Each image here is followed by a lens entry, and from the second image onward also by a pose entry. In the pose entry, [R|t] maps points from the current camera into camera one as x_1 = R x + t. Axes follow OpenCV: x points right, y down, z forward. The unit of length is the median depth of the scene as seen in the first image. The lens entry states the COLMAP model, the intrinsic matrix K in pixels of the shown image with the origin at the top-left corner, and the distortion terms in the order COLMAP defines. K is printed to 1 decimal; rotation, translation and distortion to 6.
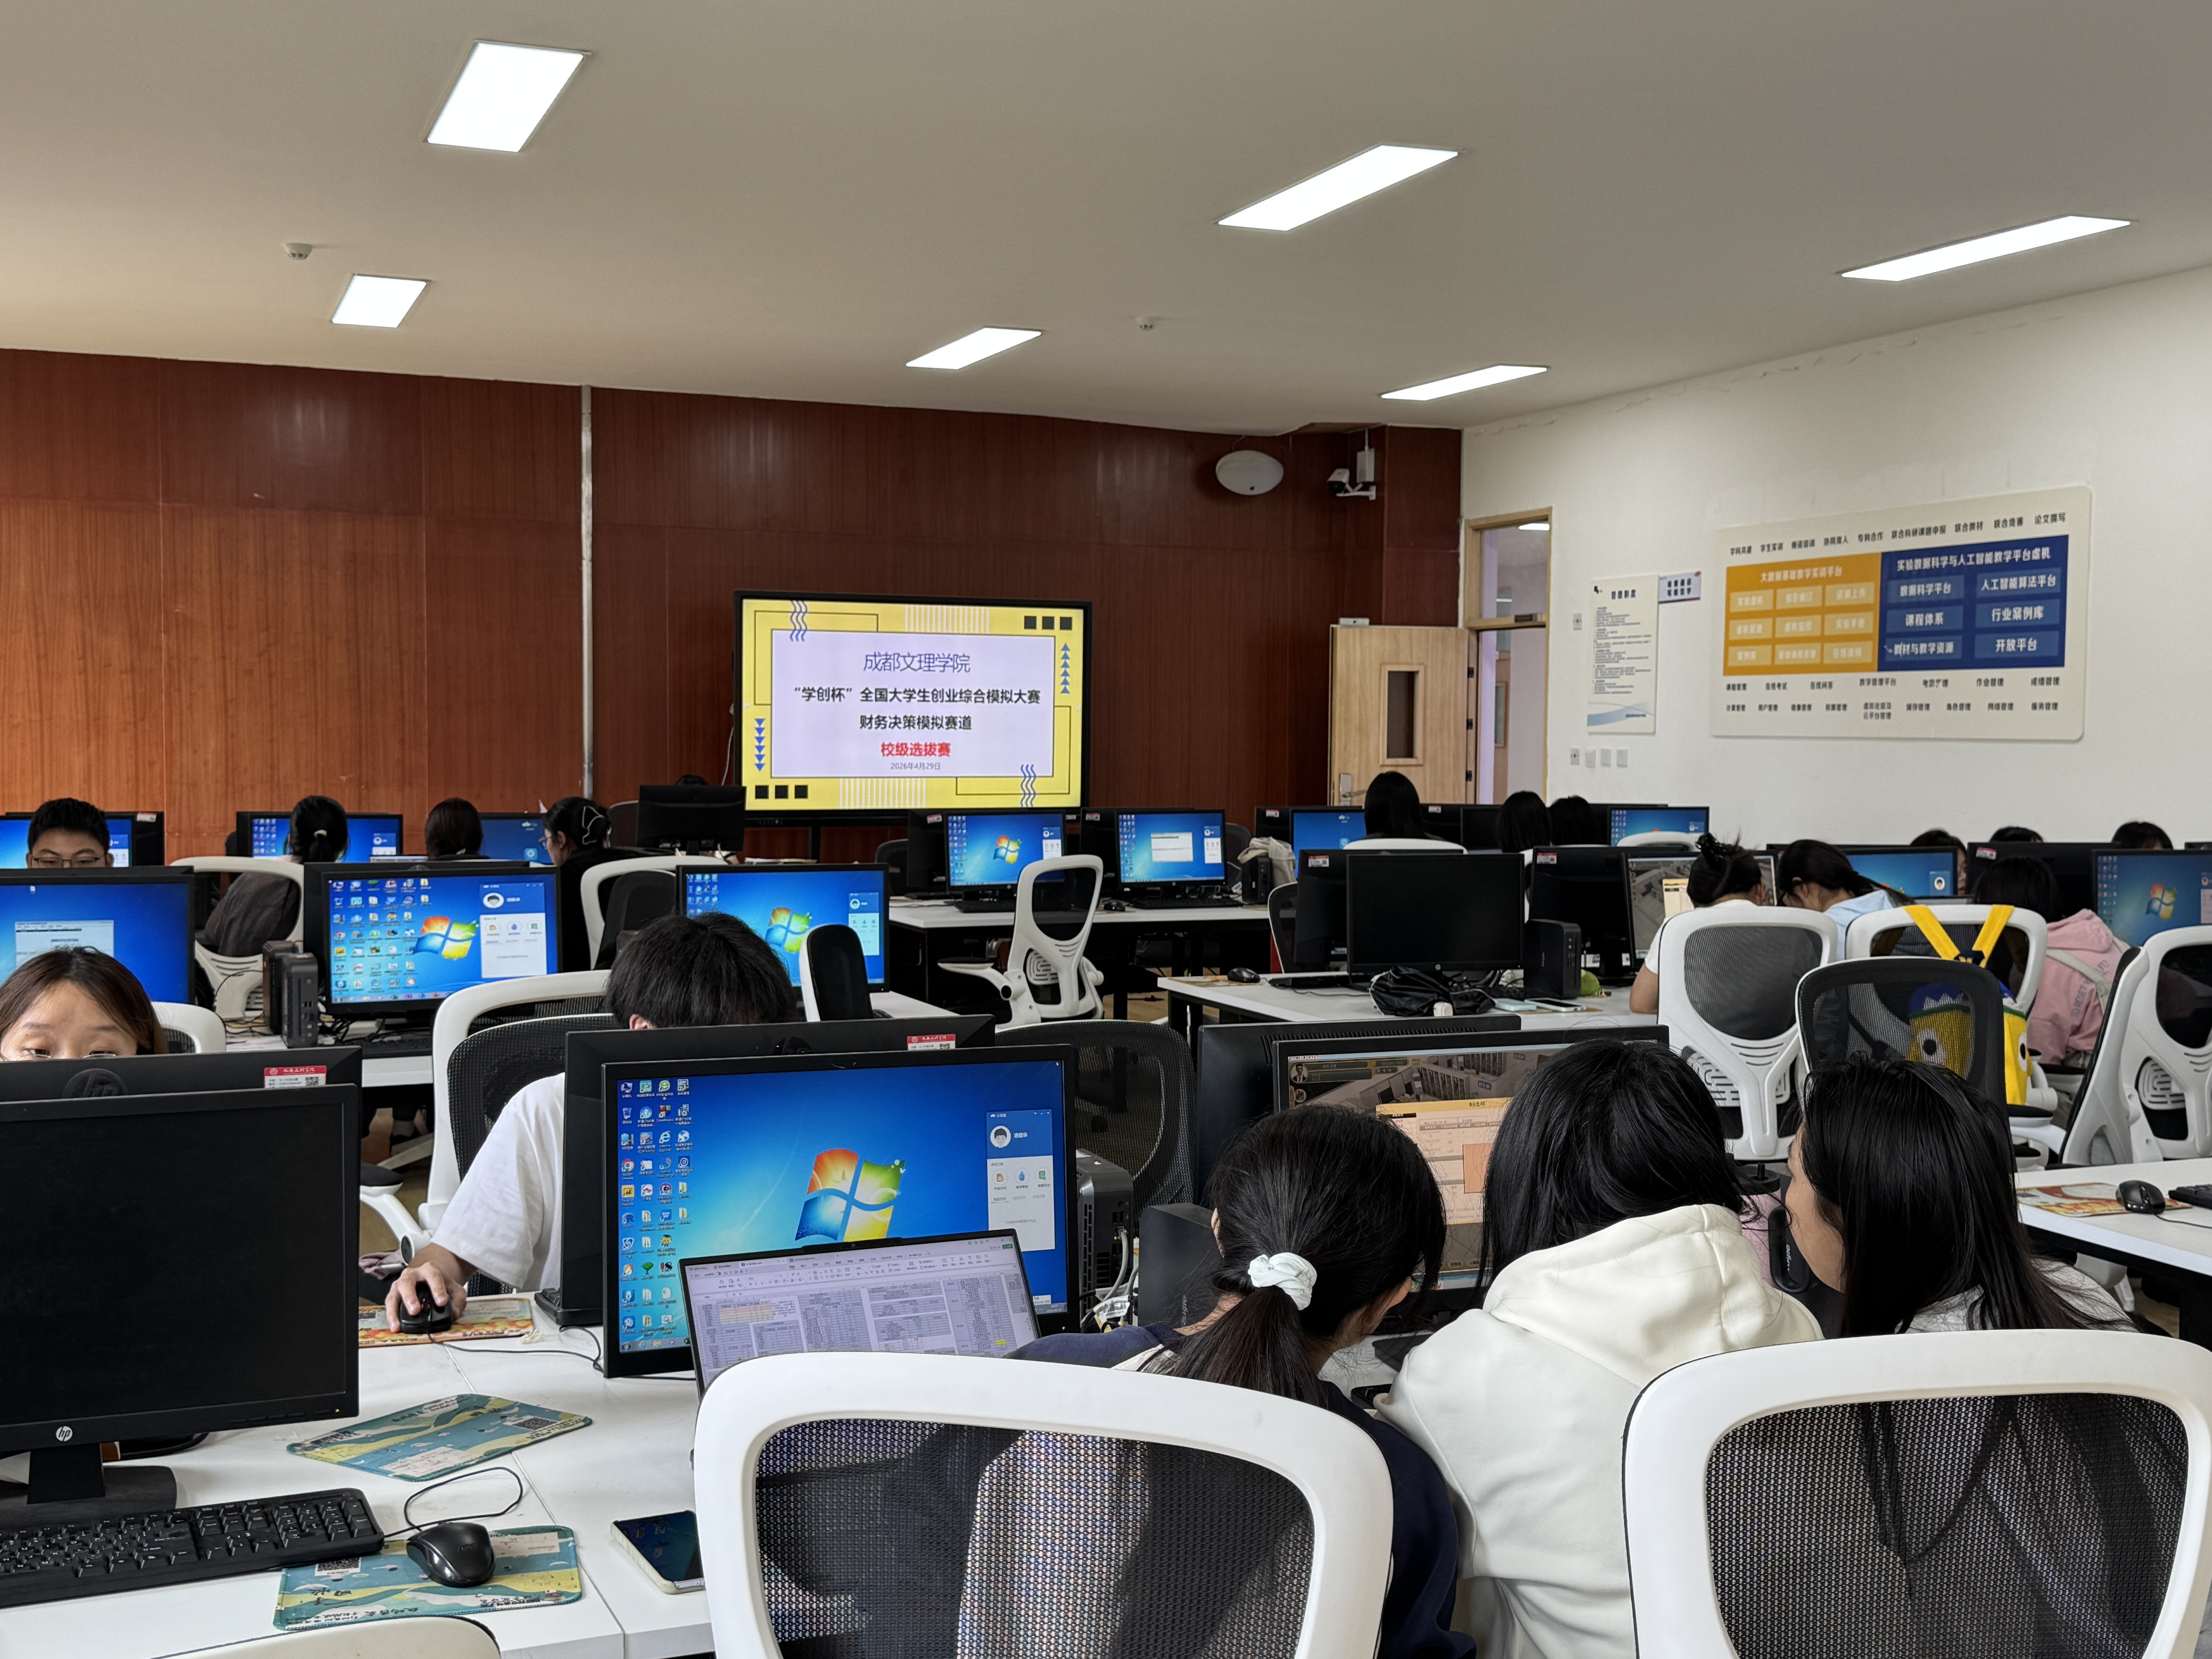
lens RADIAL K [[2369.8, 0, 1106.0], [0, 2369.8, 829.5], [0, 0, 1]] dist [0.191039, -0.377965]
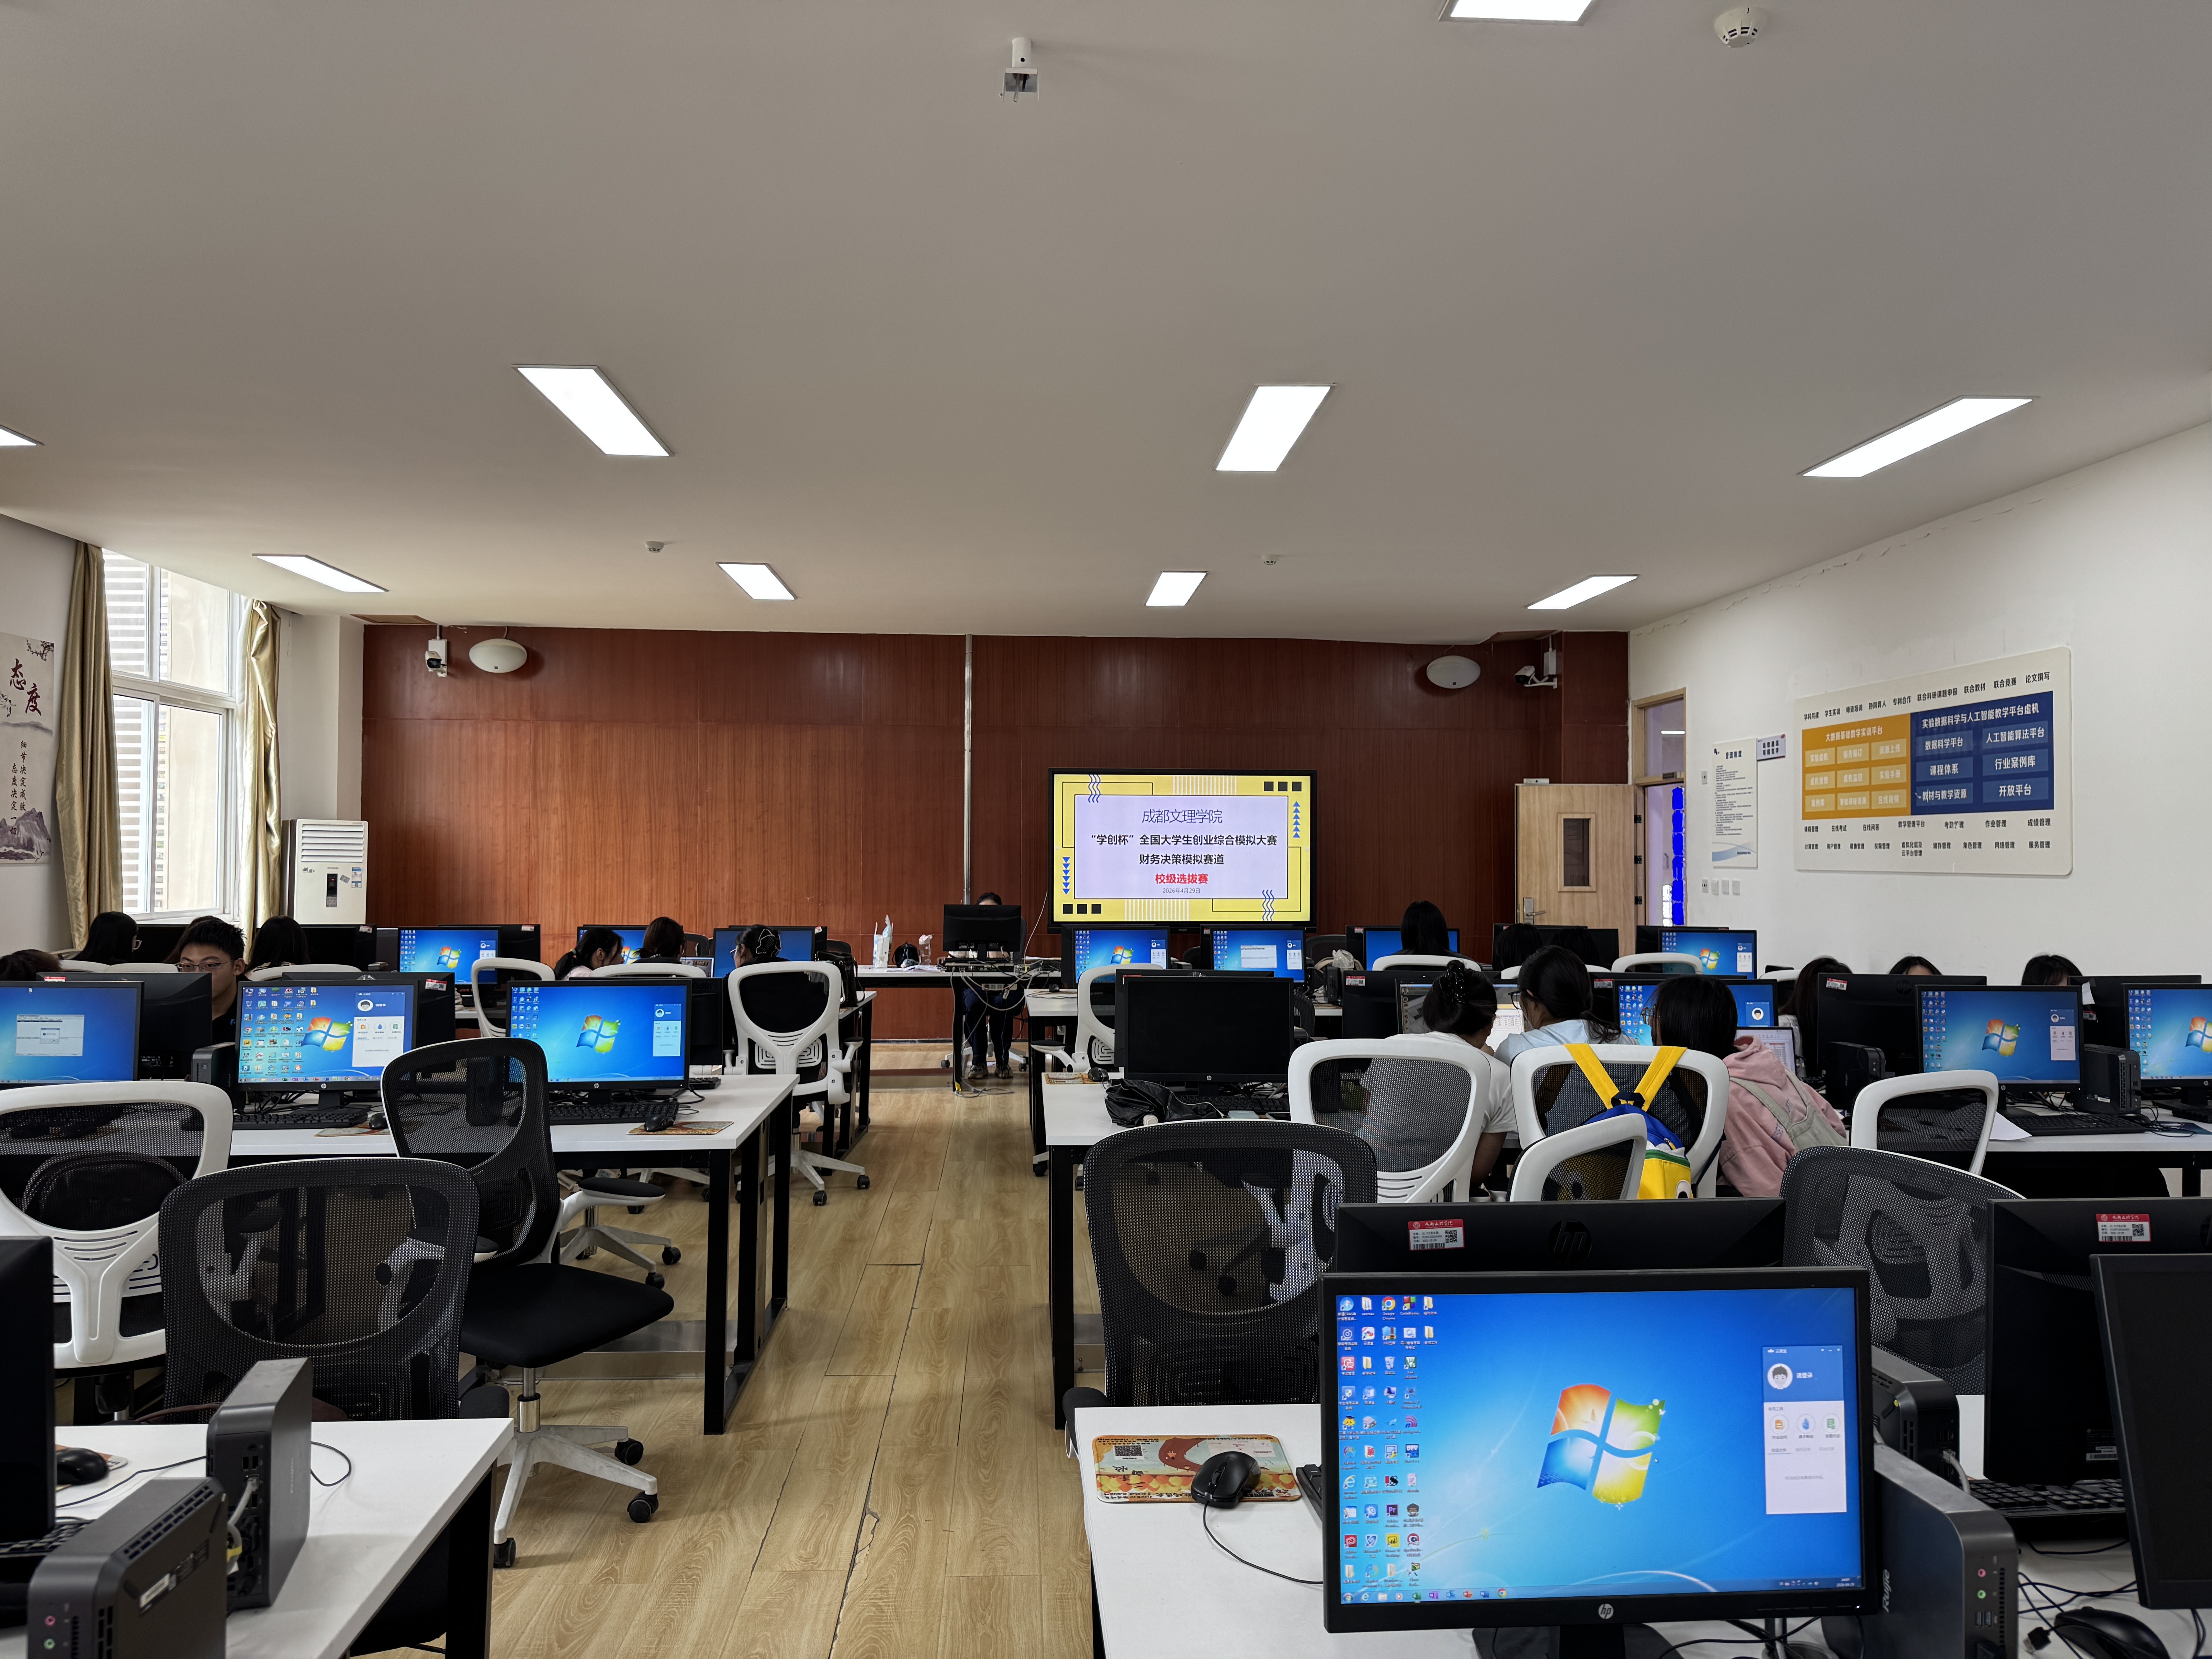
lens RADIAL K [[1508.0, 0, 1106.0], [0, 1508.0, 829.5], [0, 0, 1]] dist [0.156448, -0.259855]
pose [[0.946611, -0.009626, -0.322235, 0.171204], [-0.010875, 0.998032, -0.061760, -0.007762], [0.322195, 0.061967, 0.944643, 0.155476]]
